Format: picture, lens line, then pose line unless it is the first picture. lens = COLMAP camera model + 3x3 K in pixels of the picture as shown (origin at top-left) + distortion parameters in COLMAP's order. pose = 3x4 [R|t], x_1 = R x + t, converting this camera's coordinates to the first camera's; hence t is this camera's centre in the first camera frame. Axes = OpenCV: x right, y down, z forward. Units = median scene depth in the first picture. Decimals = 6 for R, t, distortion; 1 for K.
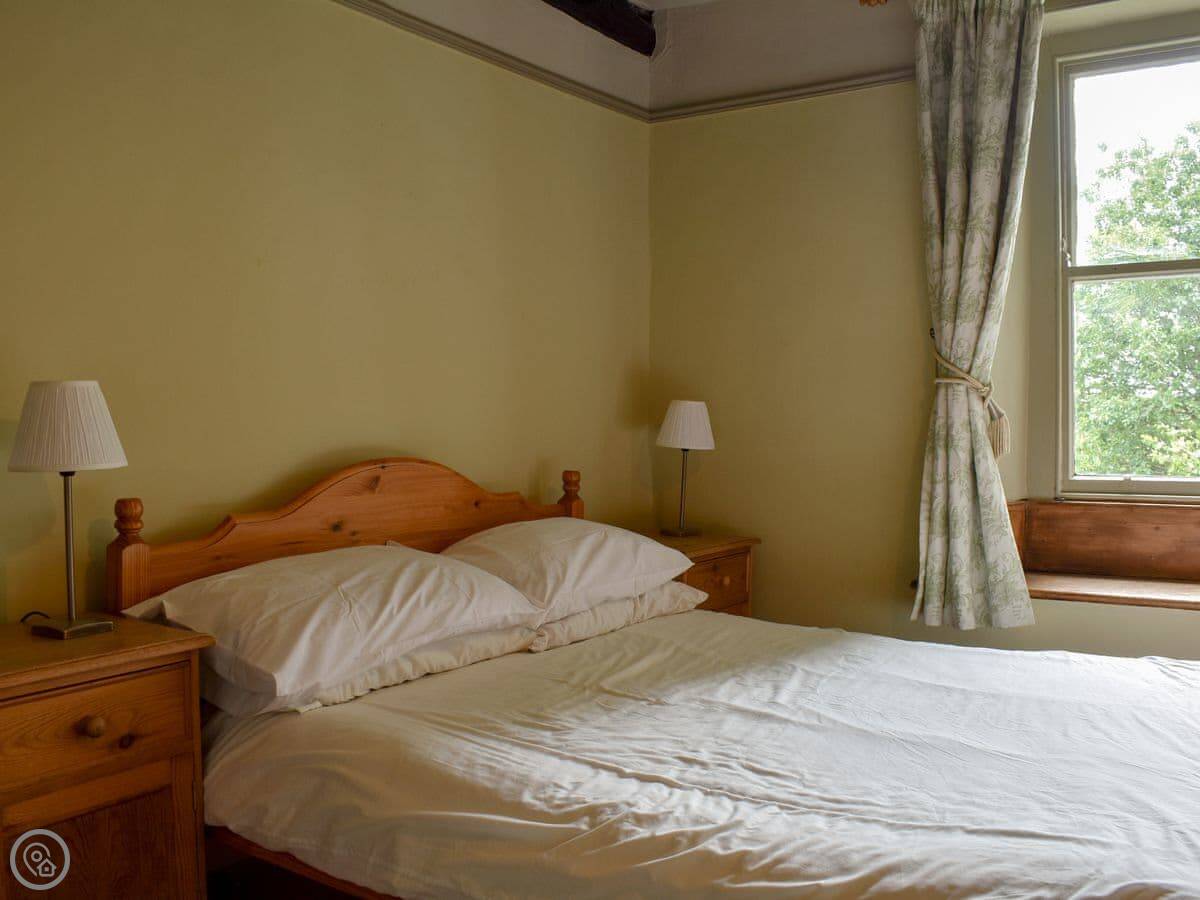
lens RADIAL K [[1076.8, 0, 600.0], [0, 1076.8, 450.0], [0, 0, 1]] dist [-0.064197, -0.007264]
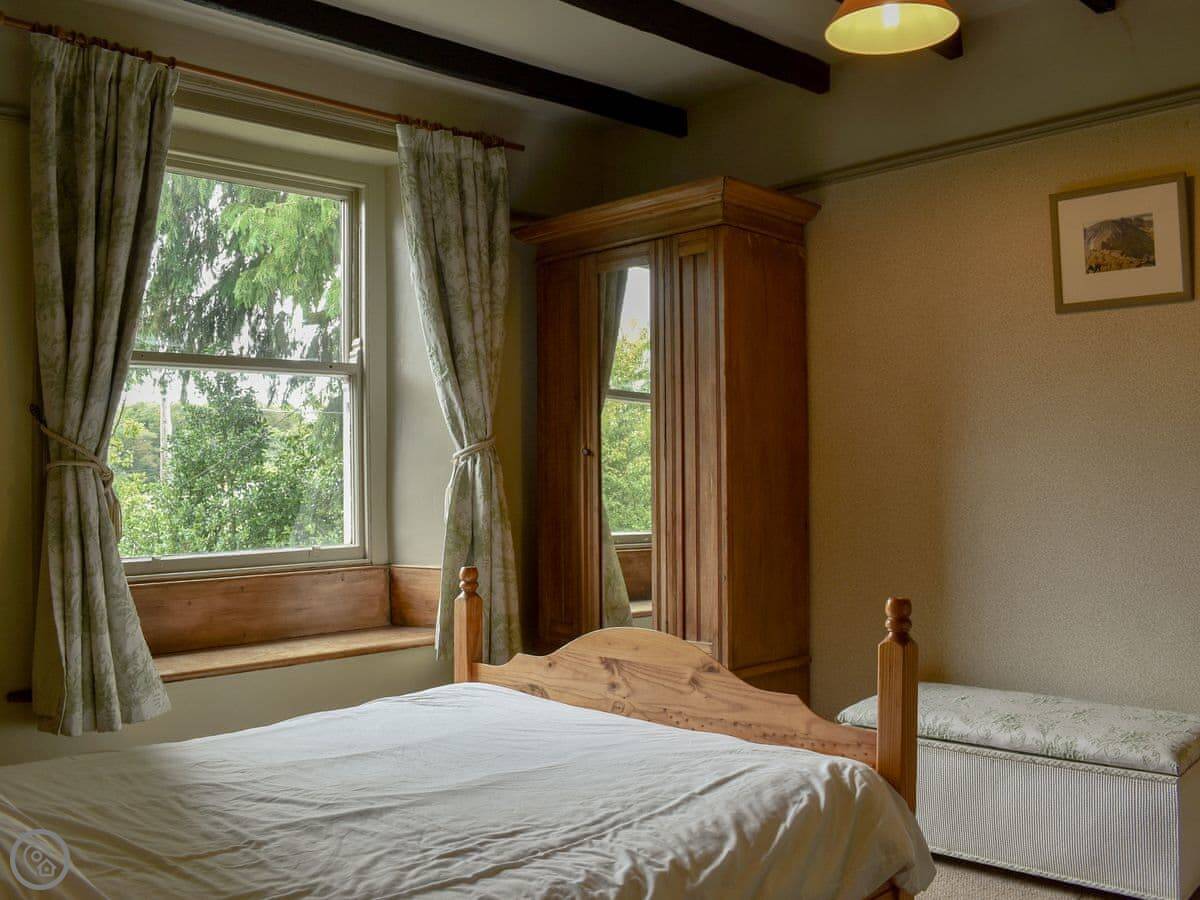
lens RADIAL K [[1154.9, 0, 600.0], [0, 1154.9, 450.0], [0, 0, 1]] dist [-0.080455, 0.002345]
pose [[0.173343, 0.026246, 0.984512, -0.959789], [0.042445, 0.998517, -0.034093, -0.041899], [-0.983946, 0.047698, 0.171972, 0.680247]]
